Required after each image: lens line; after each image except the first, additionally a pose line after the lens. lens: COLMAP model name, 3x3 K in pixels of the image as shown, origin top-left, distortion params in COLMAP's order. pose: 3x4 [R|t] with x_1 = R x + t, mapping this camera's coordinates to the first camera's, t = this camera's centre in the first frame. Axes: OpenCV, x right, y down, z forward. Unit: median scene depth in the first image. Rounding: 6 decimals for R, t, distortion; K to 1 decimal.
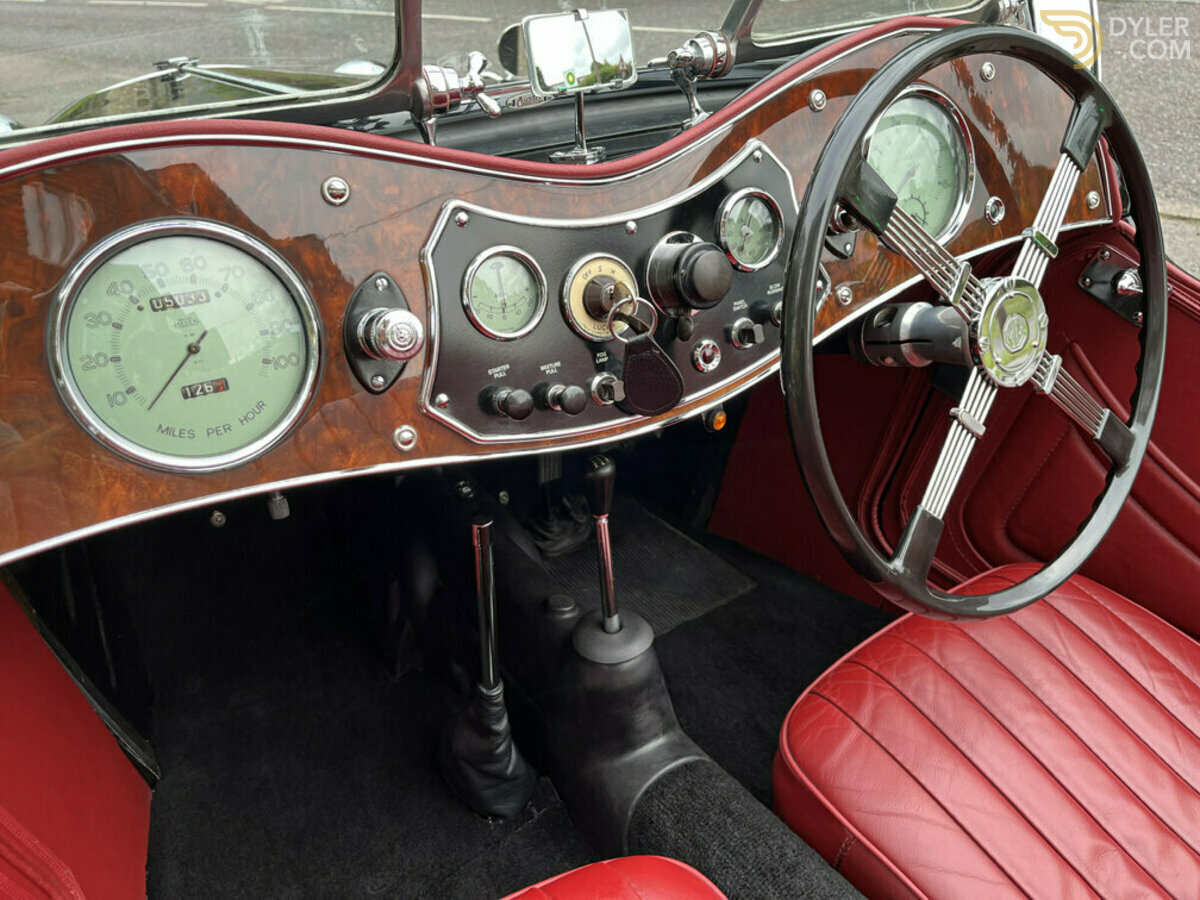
lens RADIAL K [[910.1, 0, 597.8], [0, 910.1, 456.0], [0, 0, 1]] dist [0.000140, 0.000166]
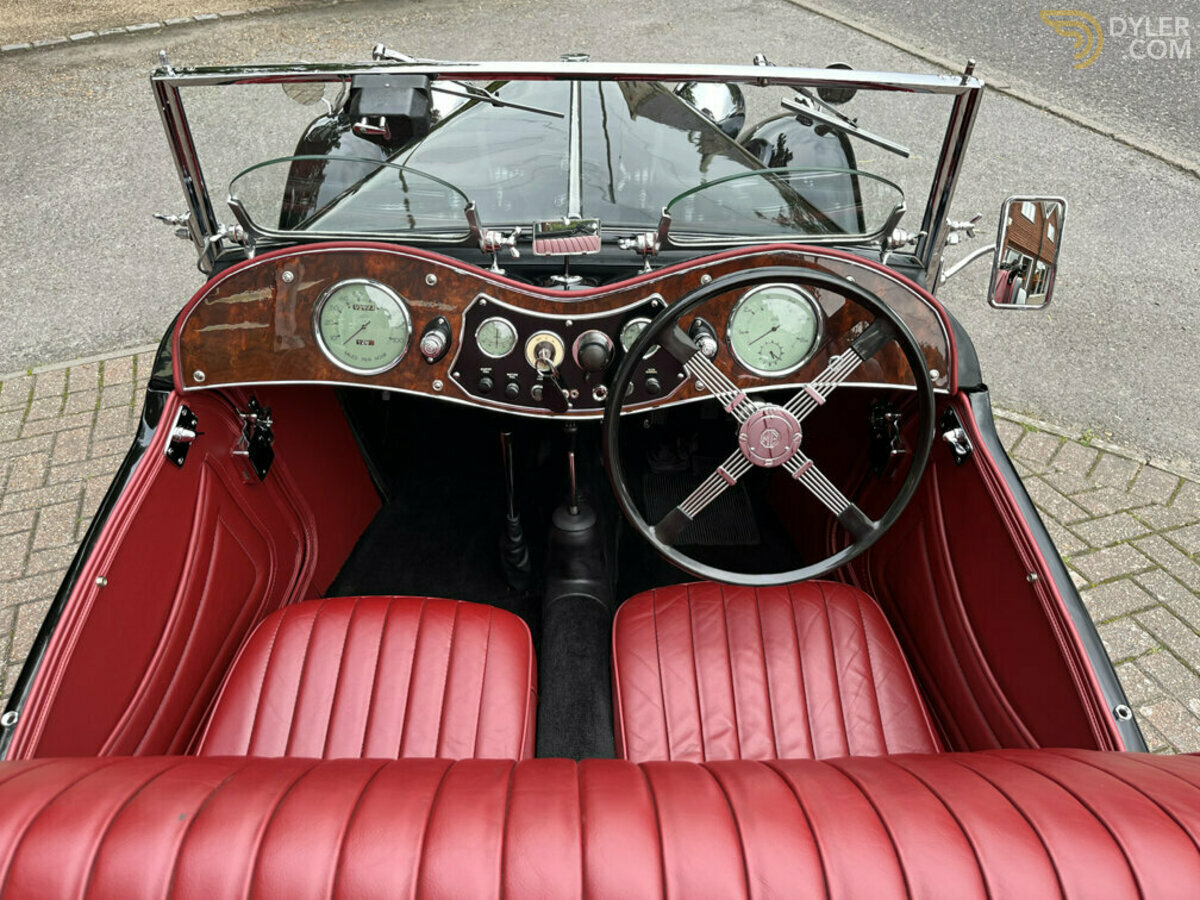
lens RADIAL K [[923.4, 0, 600.0], [0, 923.4, 450.0], [0, 0, 1]] dist [0.067795, -0.119799]
pose [[0.847268, 0.363454, -0.387348, 0.926292], [-0.312751, 0.930786, 0.189270, -0.368272], [0.429329, -0.039219, 0.902296, -0.797411]]
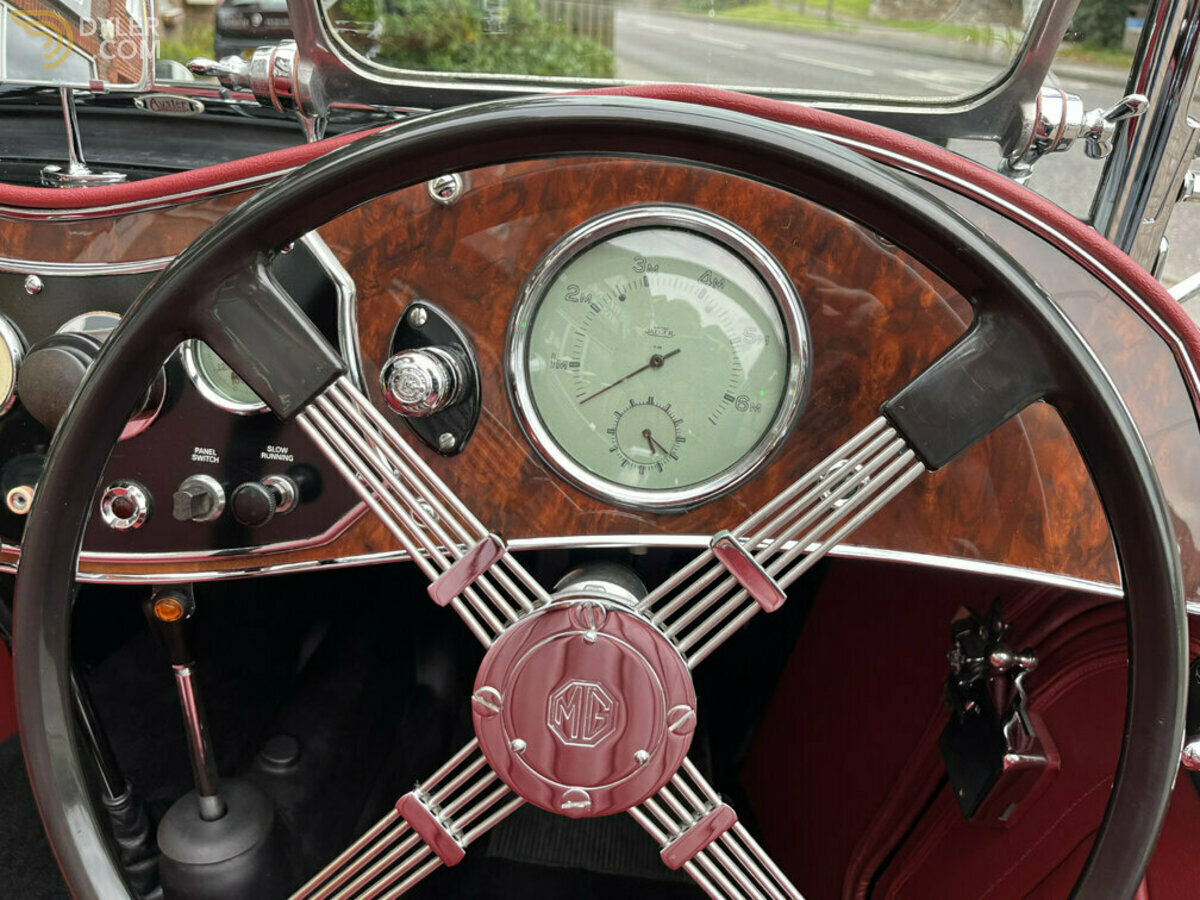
lens RADIAL K [[923.4, 0, 600.0], [0, 923.4, 450.0], [0, 0, 1]] dist [0.067795, -0.119799]
pose [[0.777753, 0.357122, -0.517266, 0.710031], [-0.392694, 0.918627, 0.043775, -0.307165], [0.490808, 0.169081, 0.854704, 0.577915]]
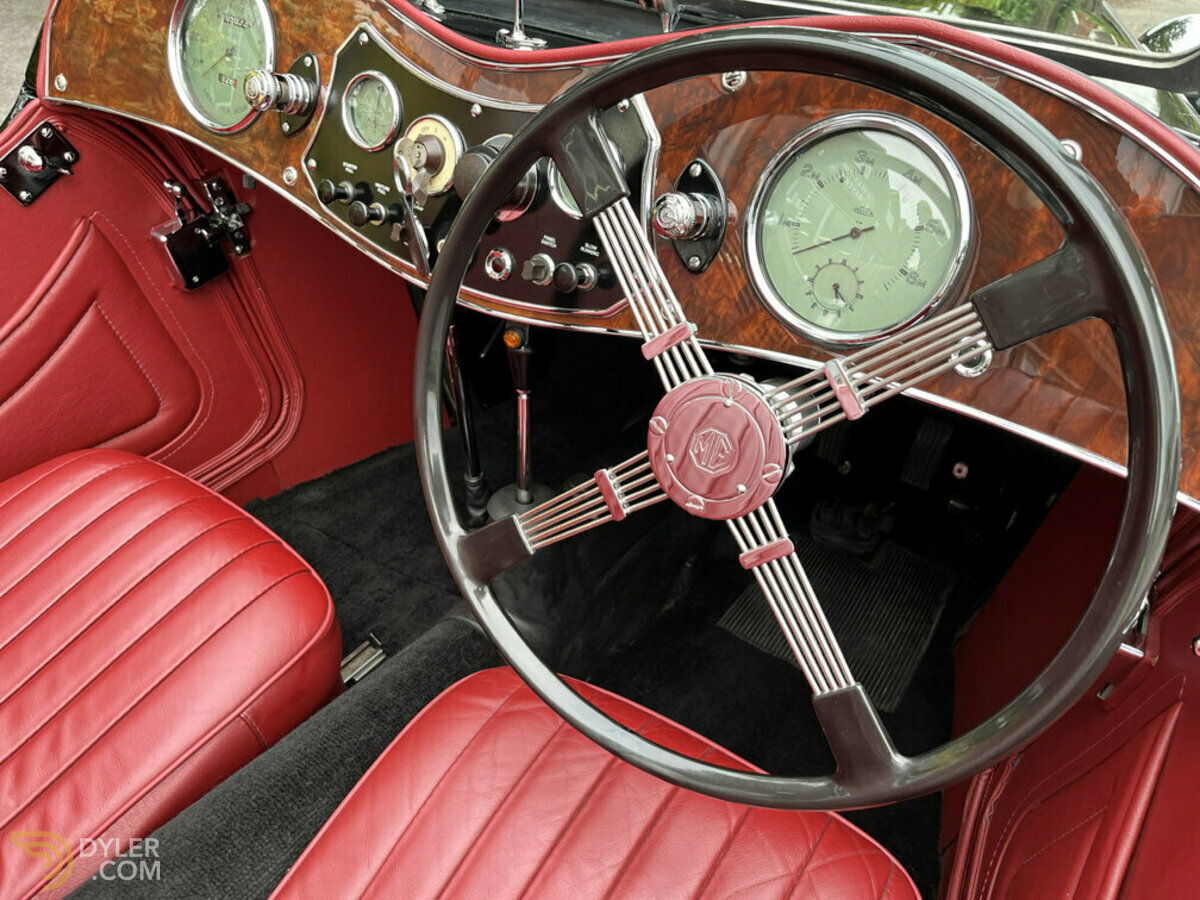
lens RADIAL K [[923.4, 0, 600.0], [0, 923.4, 450.0], [0, 0, 1]] dist [0.067795, -0.119799]
pose [[0.391521, 0.596614, -0.700545, 1.008654], [-0.529101, 0.768842, 0.359074, -0.380121], [0.752837, 0.230075, 0.616687, 0.480810]]
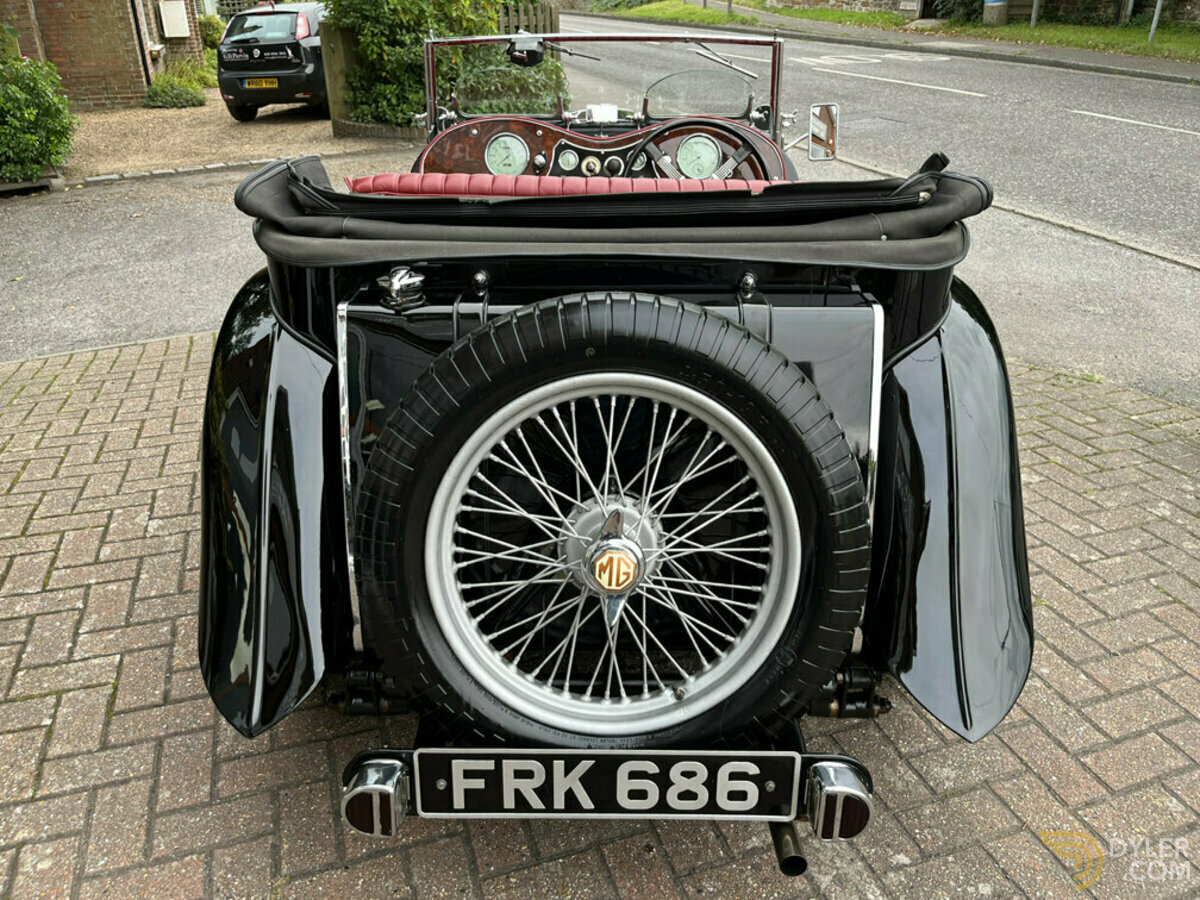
lens RADIAL K [[923.4, 0, 600.0], [0, 923.4, 450.0], [0, 0, 1]] dist [0.067795, -0.119799]
pose [[0.835606, 0.286903, -0.468453, 2.343555], [-0.309559, 0.950410, 0.029899, 0.907516], [0.453801, 0.120030, 0.882982, -2.585320]]
